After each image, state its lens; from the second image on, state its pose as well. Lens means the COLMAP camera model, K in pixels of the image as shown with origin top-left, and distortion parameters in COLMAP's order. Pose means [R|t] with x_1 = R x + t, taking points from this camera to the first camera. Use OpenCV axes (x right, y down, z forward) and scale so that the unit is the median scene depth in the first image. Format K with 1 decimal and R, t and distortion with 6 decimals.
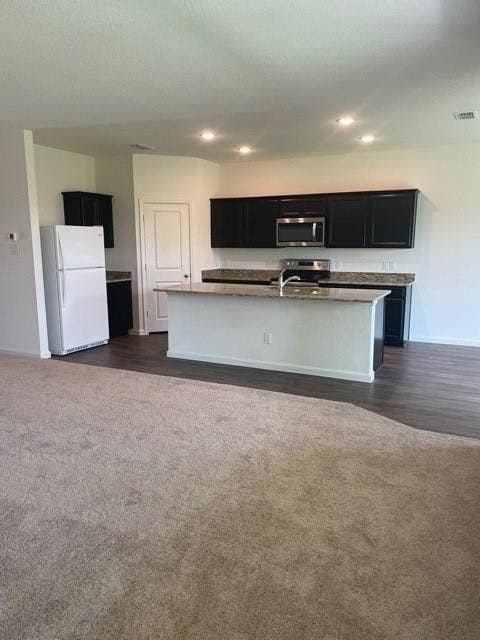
lens RADIAL K [[490.9, 0, 234.5], [0, 490.9, 321.2], [0, 0, 1]] dist [0.102814, -0.193575]
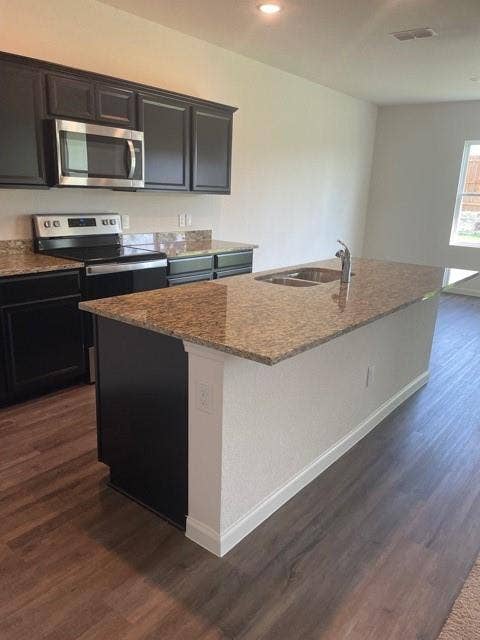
lens RADIAL K [[494.3, 0, 242.6], [0, 494.3, 323.7], [0, 0, 1]] dist [0.058199, -0.059402]
pose [[0.190963, -0.248675, 0.949576, -0.328922], [0.114041, 0.966448, 0.230160, -0.116646], [-0.974950, 0.064339, 0.212915, 0.753703]]
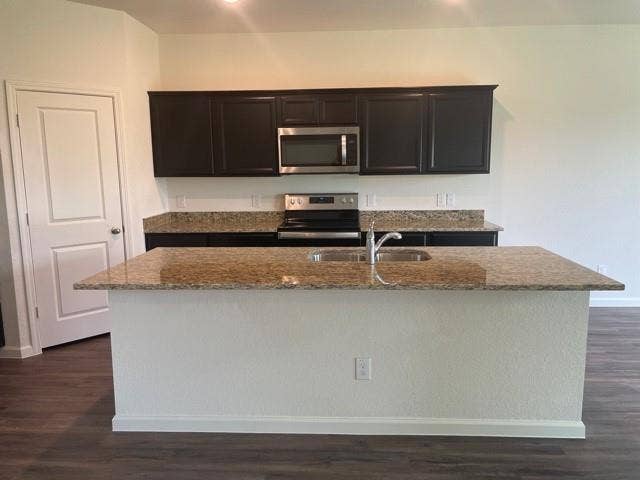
lens RADIAL K [[494.3, 0, 326.2], [0, 494.3, 230.9], [0, 0, 1]] dist [0.058199, -0.059402]
pose [[0.912955, -0.065967, 0.402693, -0.110325], [0.075806, 0.997086, -0.008523, -0.072251], [-0.400958, 0.038308, 0.915295, 0.423340]]
